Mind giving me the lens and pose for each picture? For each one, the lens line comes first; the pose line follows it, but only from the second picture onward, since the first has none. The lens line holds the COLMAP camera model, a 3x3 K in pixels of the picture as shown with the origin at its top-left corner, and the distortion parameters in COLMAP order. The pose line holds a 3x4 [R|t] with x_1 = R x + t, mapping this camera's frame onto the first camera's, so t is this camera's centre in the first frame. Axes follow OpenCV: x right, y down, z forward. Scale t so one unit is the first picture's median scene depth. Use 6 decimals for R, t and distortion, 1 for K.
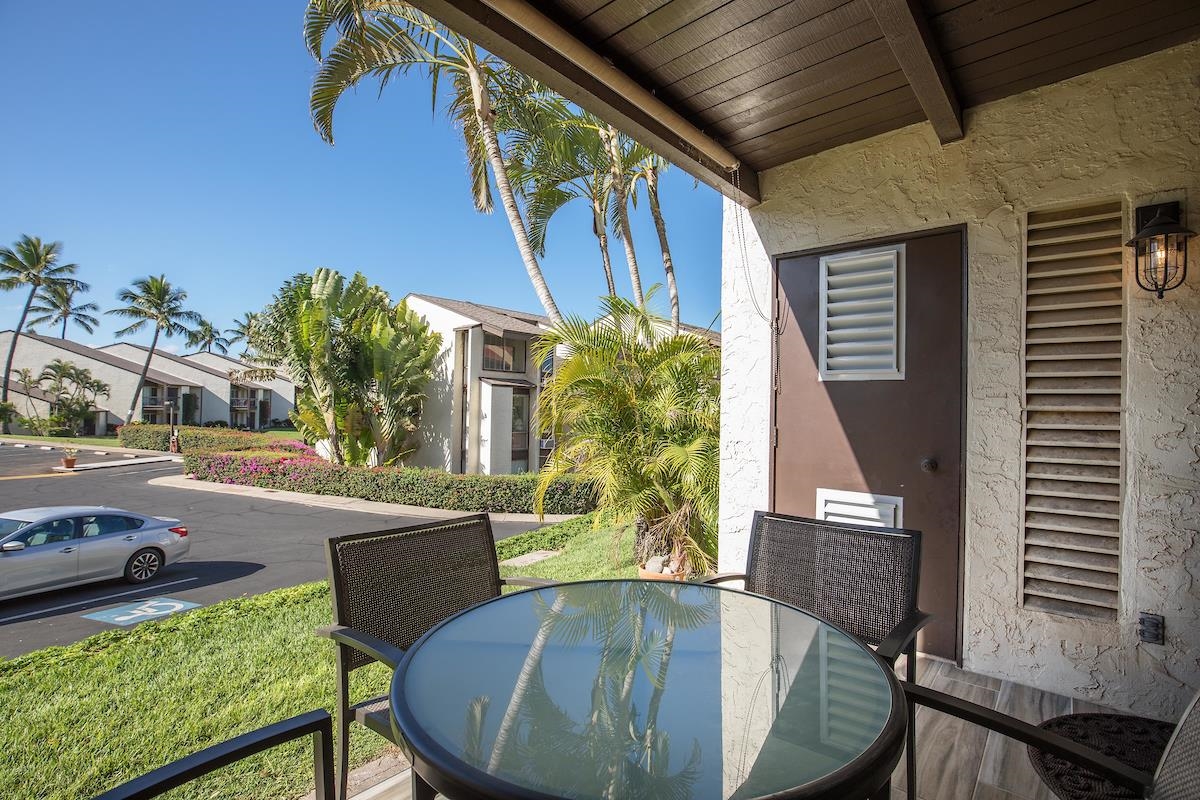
lens RADIAL K [[548.6, 0, 604.5], [0, 548.6, 399.0], [0, 0, 1]] dist [-0.039323, 0.008208]
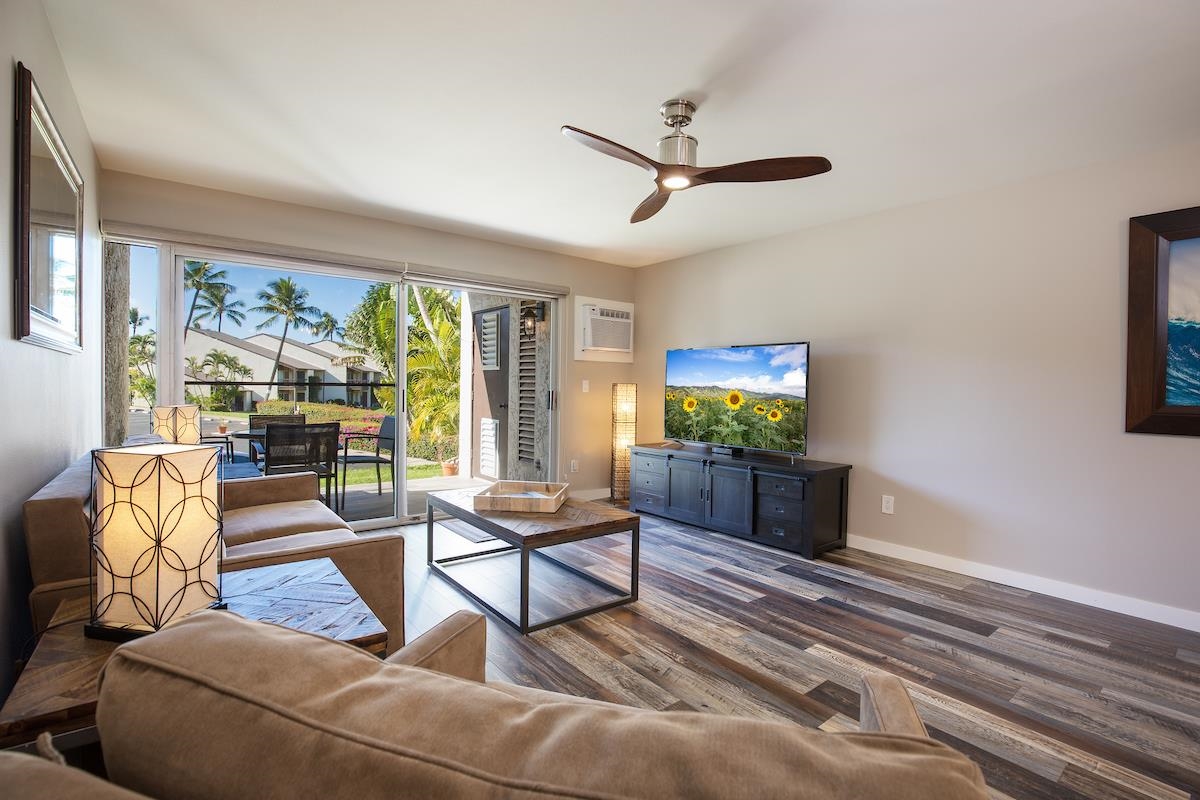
lens RADIAL K [[548.6, 0, 604.5], [0, 548.6, 399.0], [0, 0, 1]] dist [-0.039323, 0.008208]
pose [[0.983897, 0.004659, -0.178675, 0.083611], [0.001461, 0.999417, 0.034103, 0.000658], [0.178729, -0.033815, 0.983317, -0.072664]]
